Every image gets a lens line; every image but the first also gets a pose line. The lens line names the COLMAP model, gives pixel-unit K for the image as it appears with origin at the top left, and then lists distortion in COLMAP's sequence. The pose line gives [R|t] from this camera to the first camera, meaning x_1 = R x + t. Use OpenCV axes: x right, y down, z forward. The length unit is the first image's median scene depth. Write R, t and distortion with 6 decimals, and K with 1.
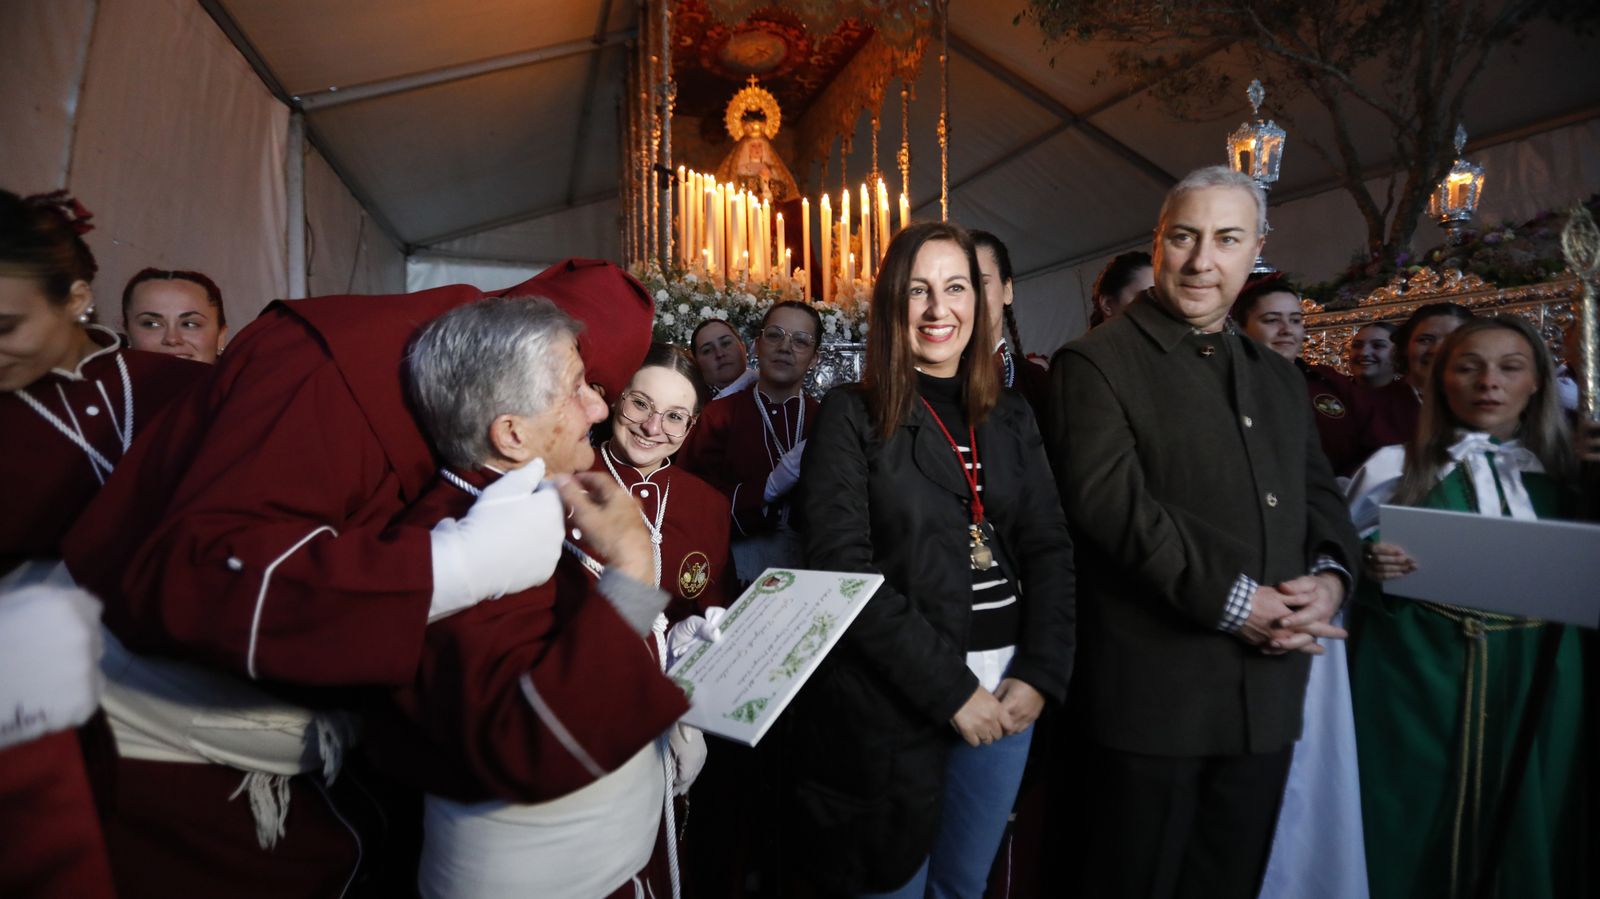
lens RADIAL K [[746.8, 0, 802.5], [0, 746.8, 424.9], [0, 0, 1]] dist [-0.031460, 0.002660]
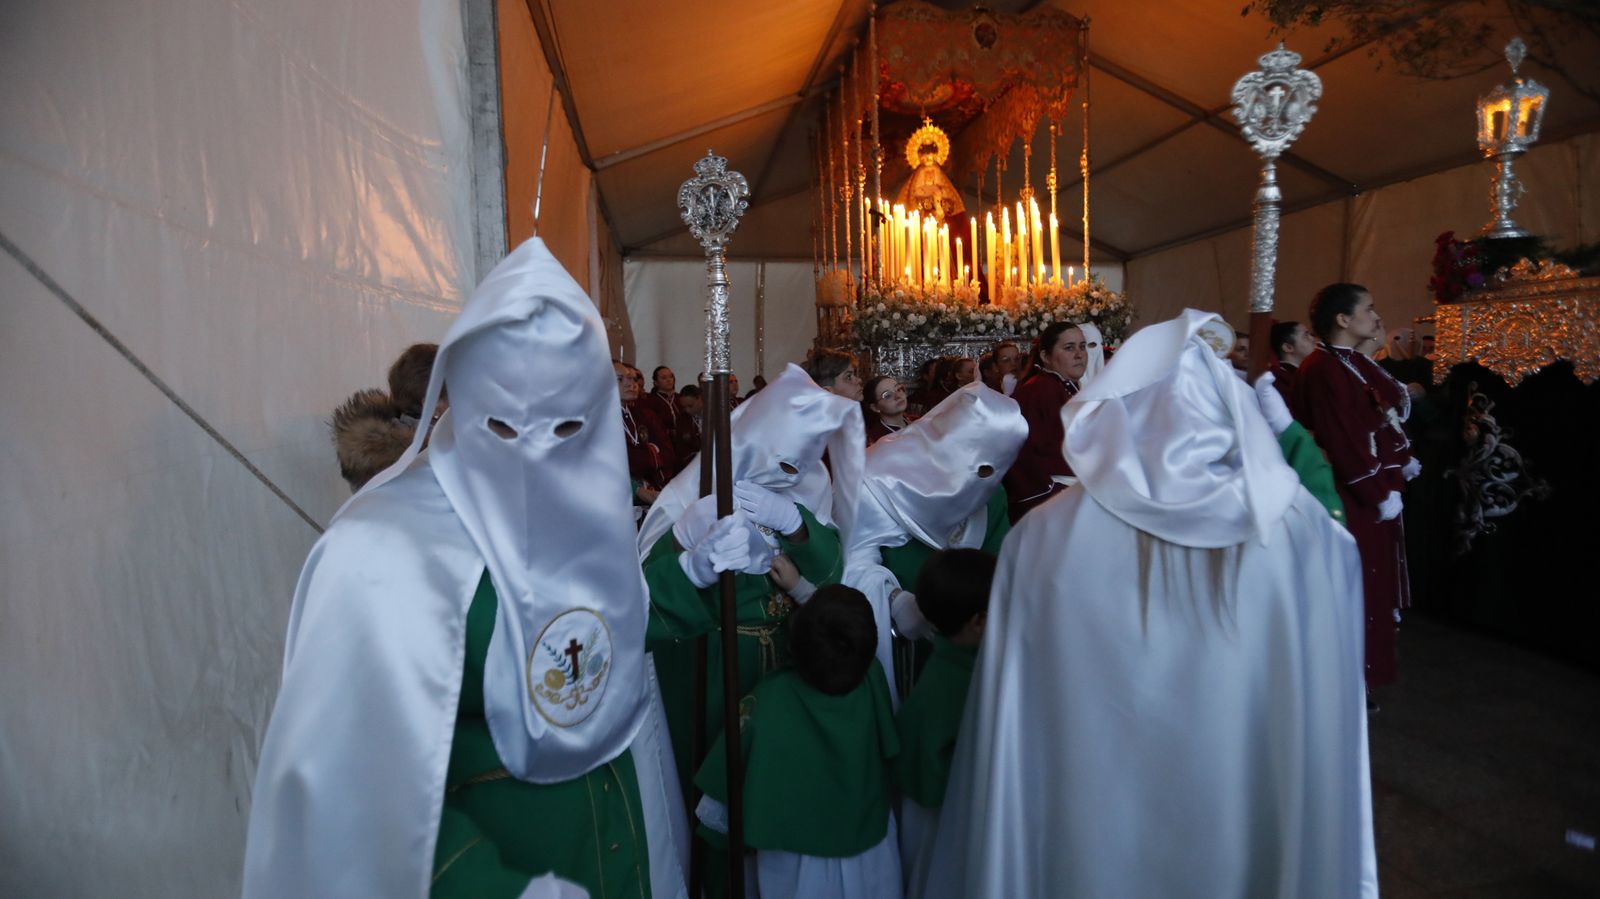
lens RADIAL K [[743.3, 0, 805.2], [0, 743.3, 430.0], [0, 0, 1]] dist [-0.041226, 0.004120]
pose [[0.985503, -0.004384, -0.169600, -0.061752], [0.014302, 0.998254, 0.057302, -0.014859], [0.169053, -0.058897, 0.983846, -0.298656]]
